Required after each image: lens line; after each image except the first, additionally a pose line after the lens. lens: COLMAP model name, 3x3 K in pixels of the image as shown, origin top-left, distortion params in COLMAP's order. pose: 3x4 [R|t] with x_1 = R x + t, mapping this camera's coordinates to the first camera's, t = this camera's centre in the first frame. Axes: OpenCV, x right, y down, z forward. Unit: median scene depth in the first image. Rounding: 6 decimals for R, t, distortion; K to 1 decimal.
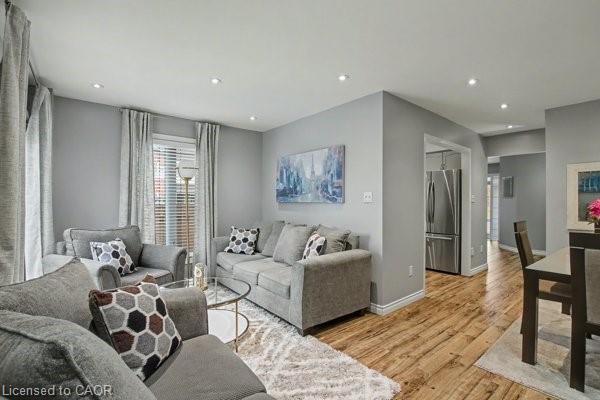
lens RADIAL K [[278.9, 0, 305.2], [0, 278.9, 201.3], [0, 0, 1]] dist [-0.024514, -0.000008]
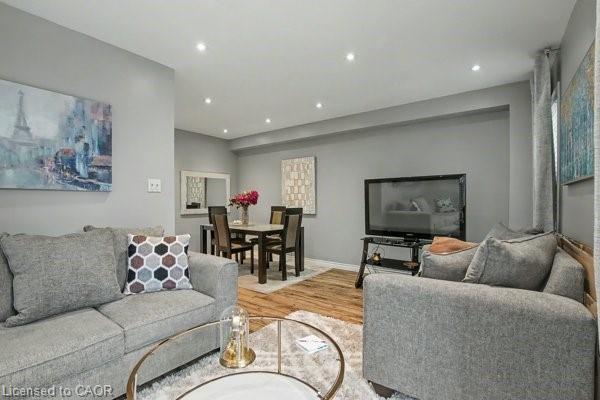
lens RADIAL K [[278.9, 0, 303.2], [0, 278.9, 203.8], [0, 0, 1]] dist [-0.024514, -0.000008]
pose [[-0.235452, -0.001955, 0.971884, -0.604392], [0.005078, 0.999982, 0.003242, 0.034790], [-0.971873, 0.005699, -0.235438, 0.689291]]
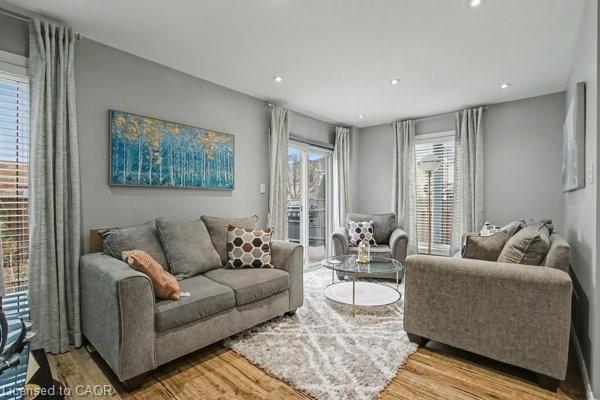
lens RADIAL K [[278.9, 0, 302.9], [0, 278.9, 200.4], [0, 0, 1]] dist [-0.024514, -0.000008]
pose [[0.173022, -0.004400, -0.984908, 0.563293], [-0.000208, 0.999990, -0.004504, 0.033368], [0.984918, 0.000984, 0.173019, 0.365180]]
